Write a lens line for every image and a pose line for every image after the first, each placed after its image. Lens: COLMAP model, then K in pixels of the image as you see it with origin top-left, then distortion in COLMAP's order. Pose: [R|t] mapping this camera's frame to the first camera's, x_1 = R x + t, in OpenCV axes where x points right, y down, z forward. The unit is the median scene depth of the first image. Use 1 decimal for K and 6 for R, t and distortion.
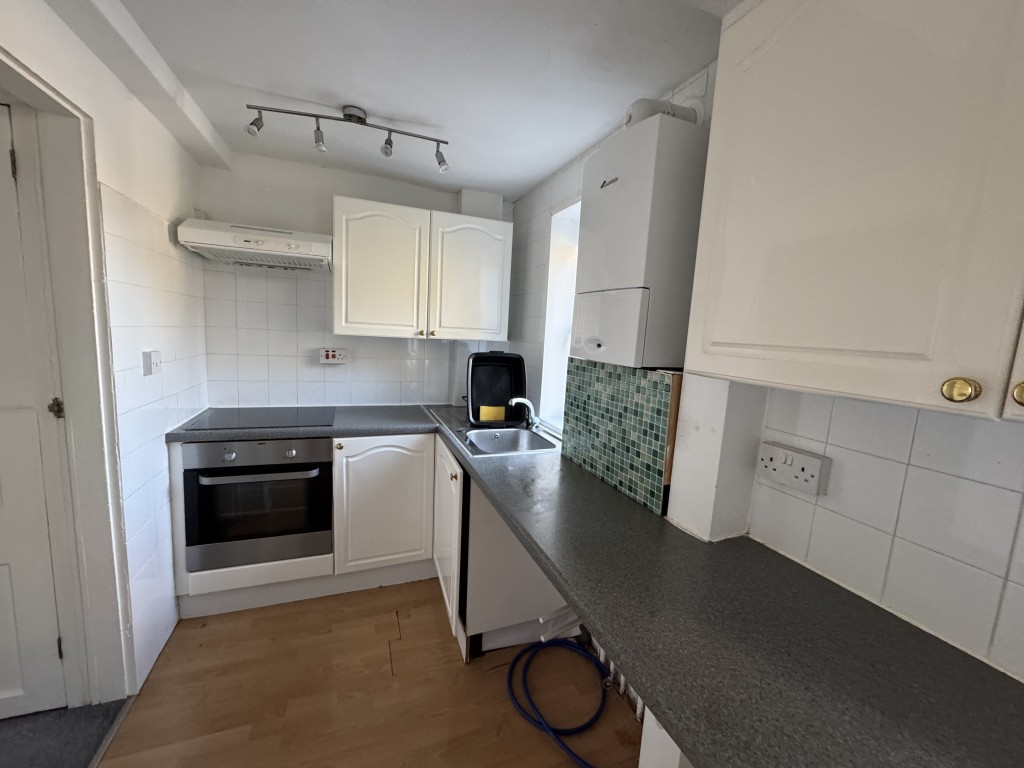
lens RADIAL K [[407.1, 0, 511.3], [0, 407.1, 382.5], [0, 0, 1]] dist [0.003135, 0.000135]
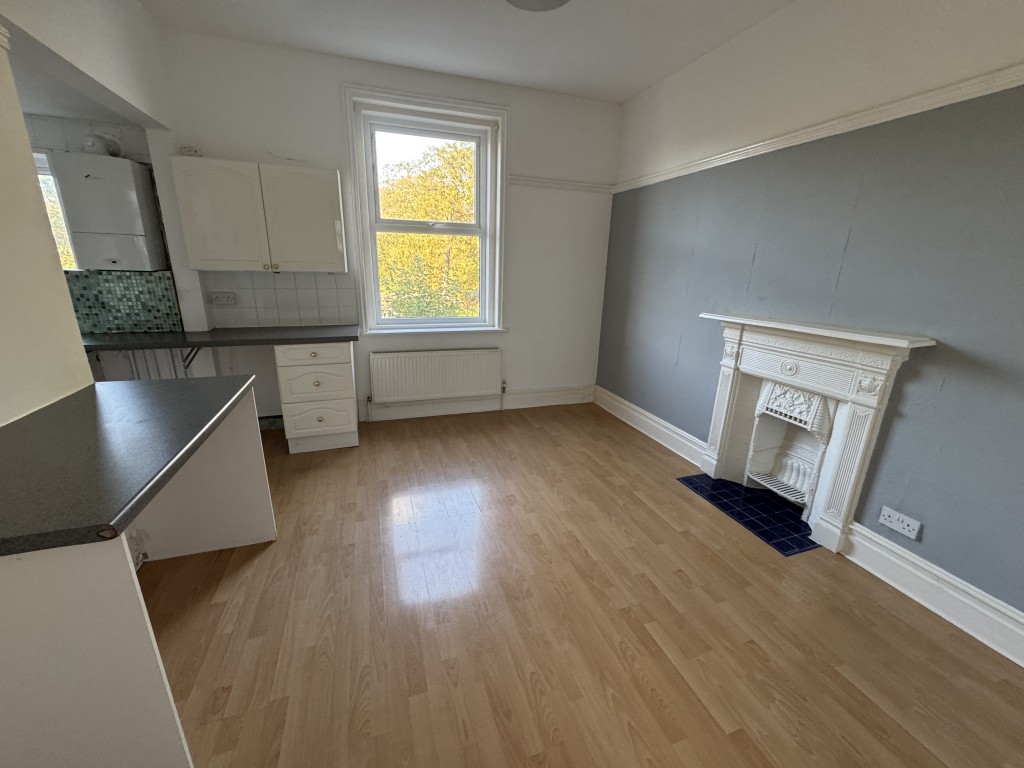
lens RADIAL K [[407.1, 0, 510.5], [0, 407.1, 390.1], [0, 0, 1]] dist [0.003135, 0.000135]
pose [[0.043017, -0.330781, 0.942727, -1.913856], [0.109380, 0.939487, 0.324653, 0.066960], [-0.993069, 0.089150, 0.076595, -1.101515]]
